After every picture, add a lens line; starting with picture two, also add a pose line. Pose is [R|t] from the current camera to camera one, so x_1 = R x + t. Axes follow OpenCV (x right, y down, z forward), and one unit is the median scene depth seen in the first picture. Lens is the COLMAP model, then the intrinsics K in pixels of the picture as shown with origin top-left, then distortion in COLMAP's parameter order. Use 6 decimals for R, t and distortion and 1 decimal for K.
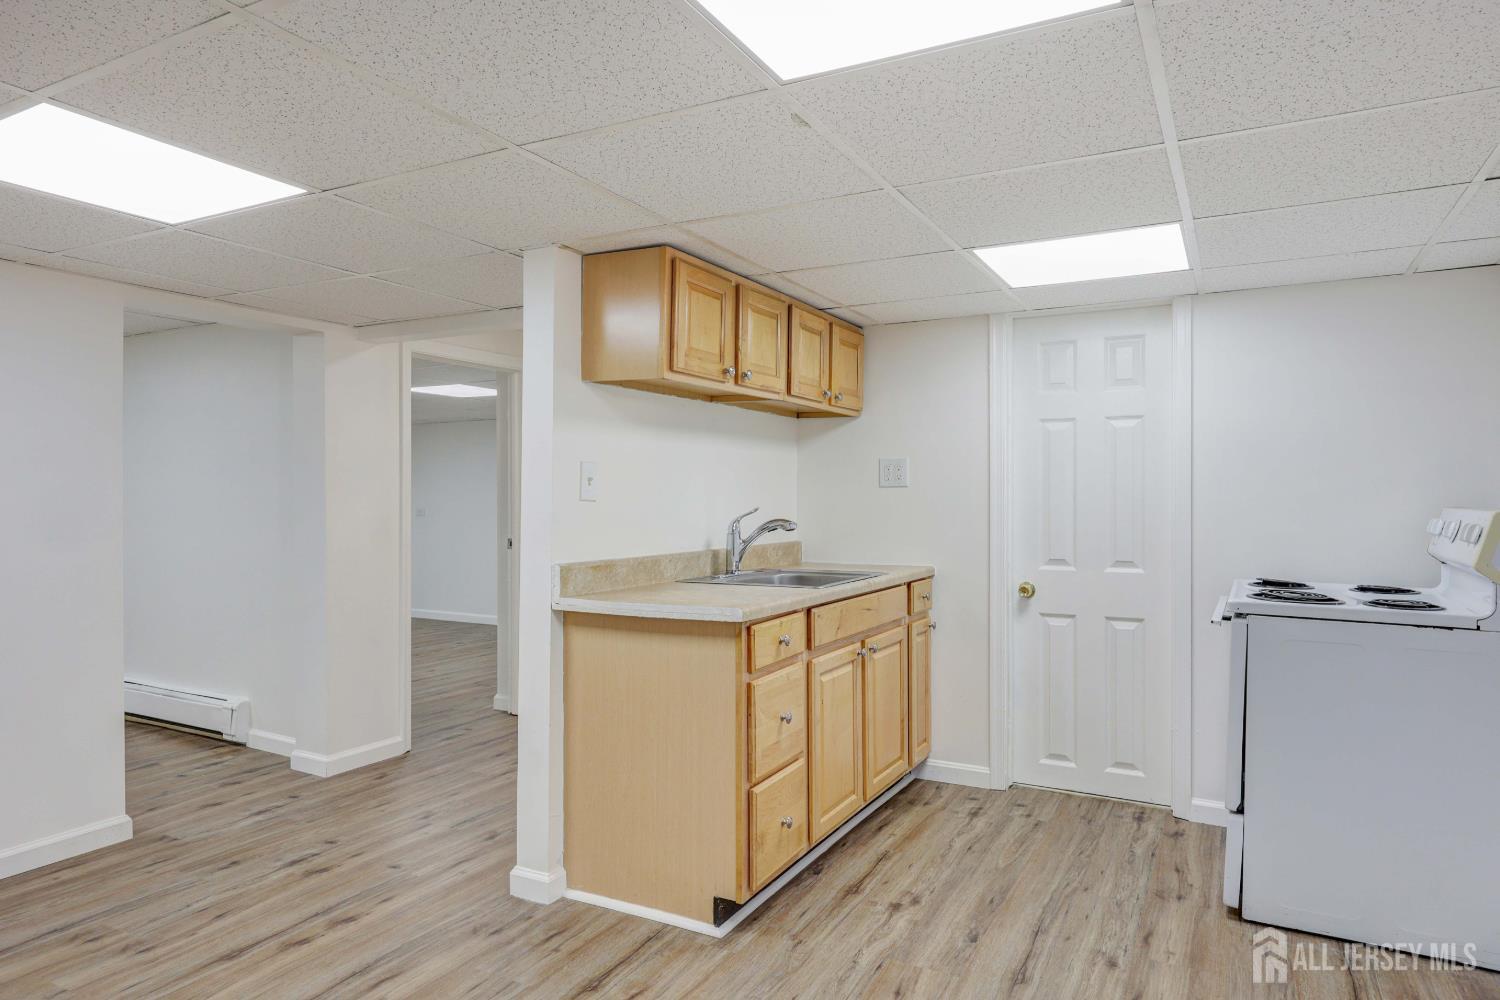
lens RADIAL K [[926.3, 0, 749.3], [0, 926.3, 504.1], [0, 0, 1]] dist [-0.000353, 0.000405]
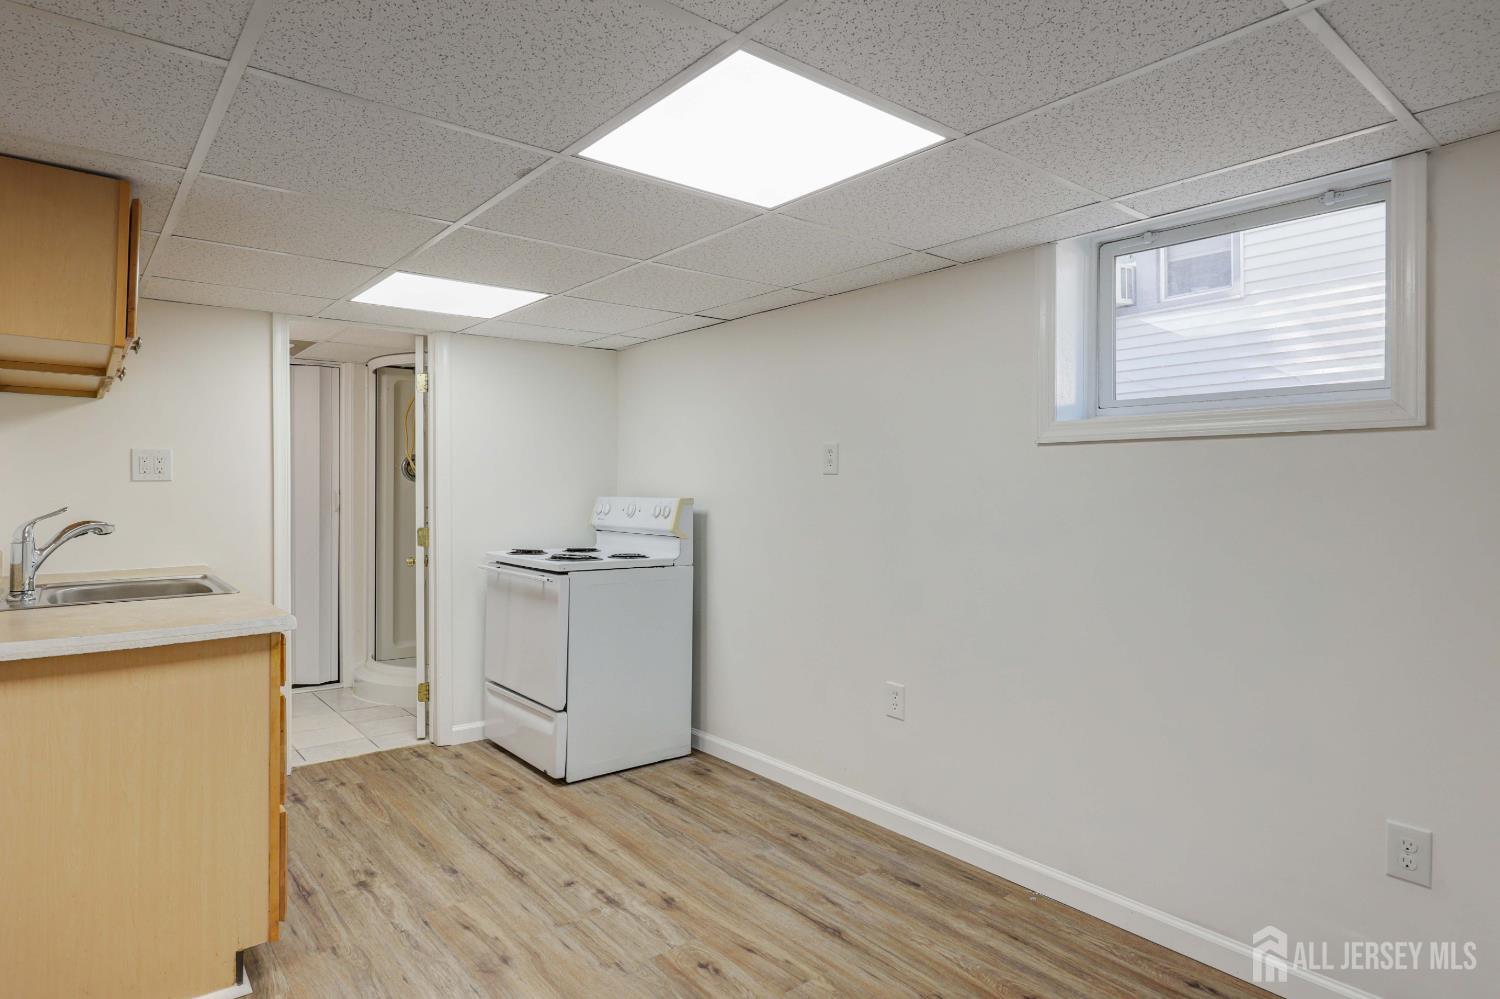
lens RADIAL K [[838.2, 0, 751.1], [0, 838.2, 488.4], [0, 0, 1]] dist [-0.004115, 0.000310]
pose [[0.375898, -0.004552, 0.926650, -0.538057], [0.009262, 0.999956, 0.001155, -0.009804], [-0.926615, 0.008149, 0.375924, 0.228693]]
